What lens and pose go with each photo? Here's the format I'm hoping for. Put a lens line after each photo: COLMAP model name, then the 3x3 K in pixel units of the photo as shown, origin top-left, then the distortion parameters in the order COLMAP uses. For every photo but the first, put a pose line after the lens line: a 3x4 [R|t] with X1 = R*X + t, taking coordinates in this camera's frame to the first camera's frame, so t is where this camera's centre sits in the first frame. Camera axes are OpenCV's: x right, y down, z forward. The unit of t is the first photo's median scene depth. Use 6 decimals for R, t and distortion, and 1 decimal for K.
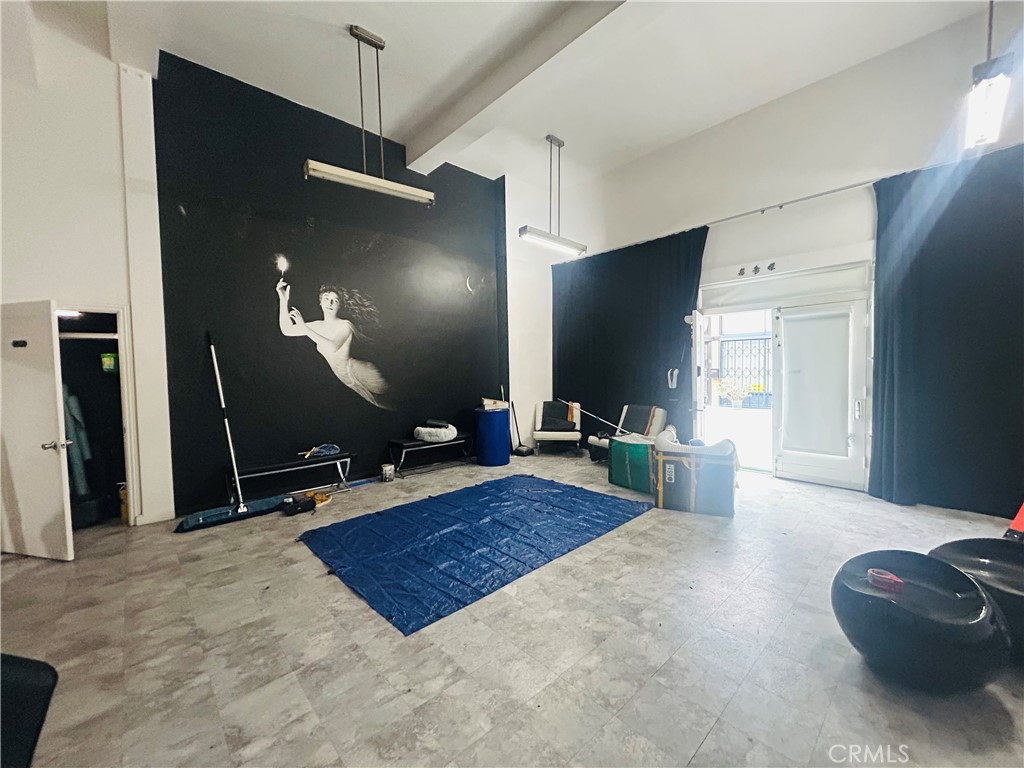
lens RADIAL K [[404.8, 0, 512.0], [0, 404.8, 384.0], [0, 0, 1]] dist [-0.000812, 0.000030]
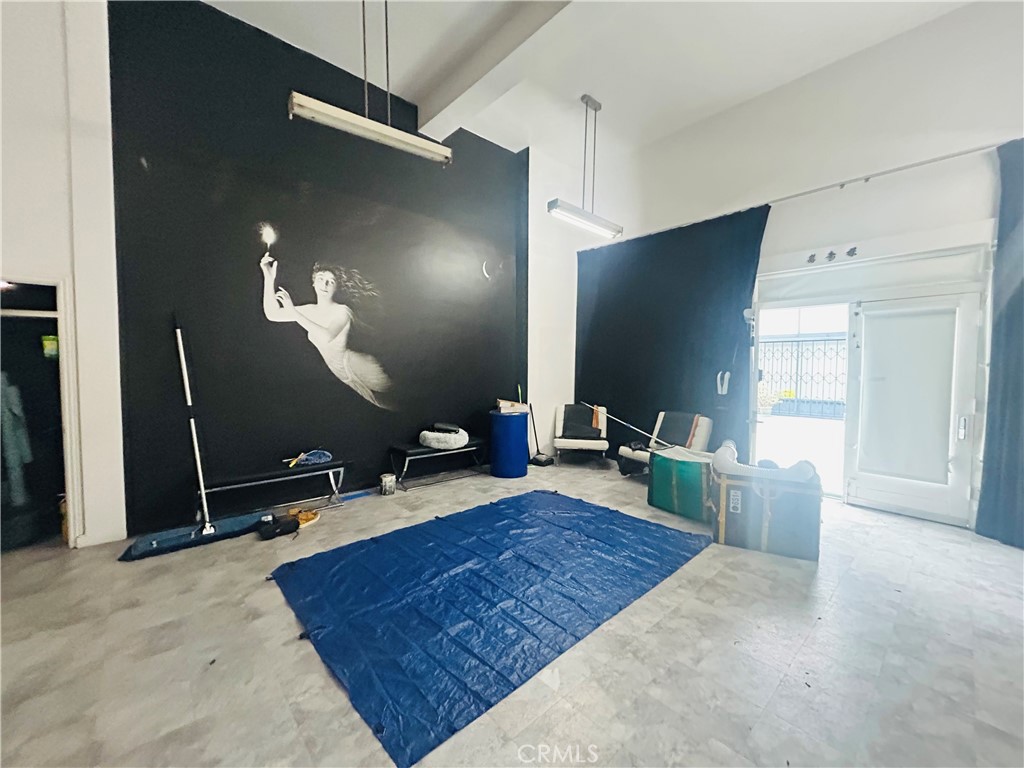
lens RADIAL K [[404.8, 0, 512.0], [0, 404.8, 384.0], [0, 0, 1]] dist [-0.000812, 0.000030]
pose [[0.999585, 0.025543, -0.013292, -0.045381], [-0.025473, 0.999661, 0.005398, -0.005565], [0.013425, -0.005057, 0.999897, 0.175341]]
